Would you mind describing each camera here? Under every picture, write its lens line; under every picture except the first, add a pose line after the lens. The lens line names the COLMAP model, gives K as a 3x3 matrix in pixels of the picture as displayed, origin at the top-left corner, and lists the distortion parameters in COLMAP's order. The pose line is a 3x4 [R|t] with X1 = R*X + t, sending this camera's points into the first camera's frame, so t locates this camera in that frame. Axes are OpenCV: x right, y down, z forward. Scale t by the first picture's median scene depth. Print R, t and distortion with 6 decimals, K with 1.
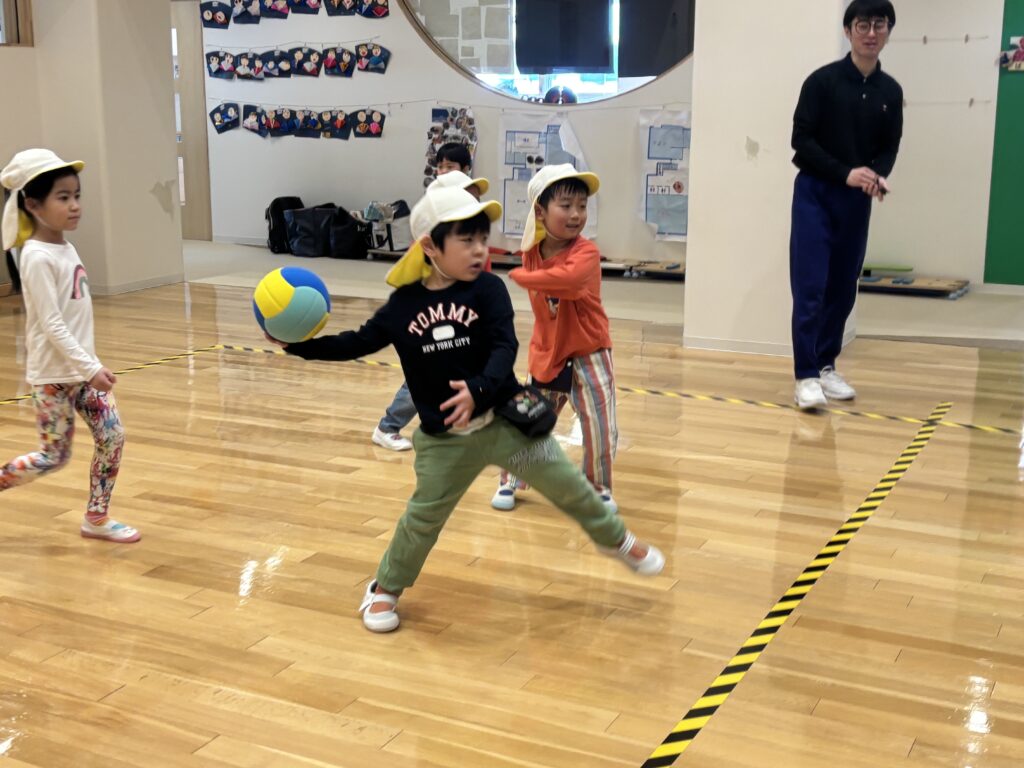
lens RADIAL K [[1352.4, 0, 516.0], [0, 1352.4, 380.6], [0, 0, 1]] dist [0.225301, -0.882023]
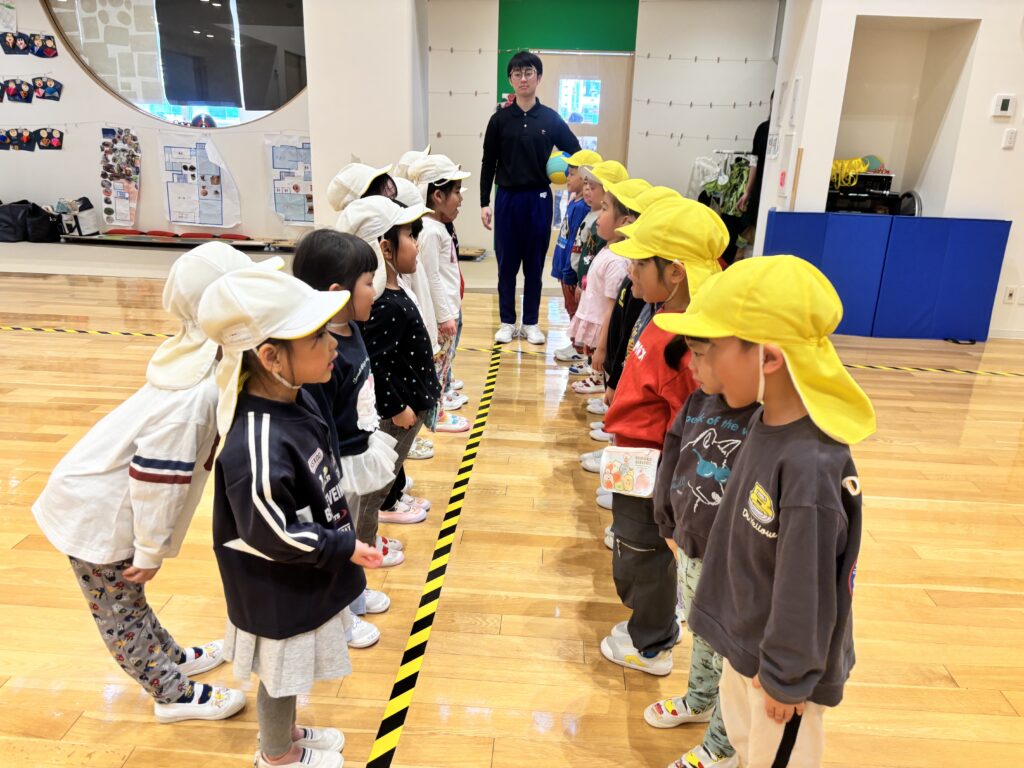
lens RADIAL K [[771.2, 0, 513.3], [0, 771.2, 391.2], [0, 0, 1]] dist [0.053569, -0.066224]
pose [[0.920090, -0.099221, 0.378932, -0.004921], [0.054526, 0.990411, 0.126938, -0.017159], [-0.387893, -0.096132, 0.916677, 0.107531]]
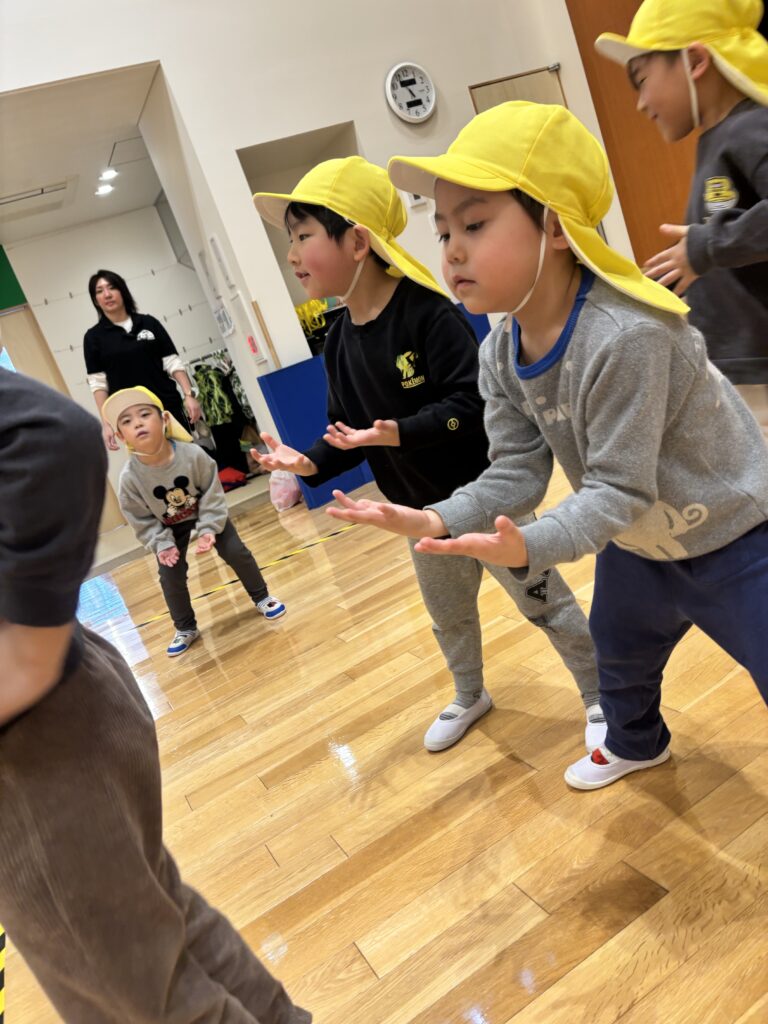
lens RADIAL K [[771.2, 0, 384.0], [0, 771.2, 512.0], [0, 0, 1]] dist [0.053569, -0.066224]
pose [[0.564891, -0.382821, 0.730990, 0.051573], [0.492032, 0.867423, 0.074040, 0.007411], [-0.662421, 0.317846, 0.678360, 0.207044]]
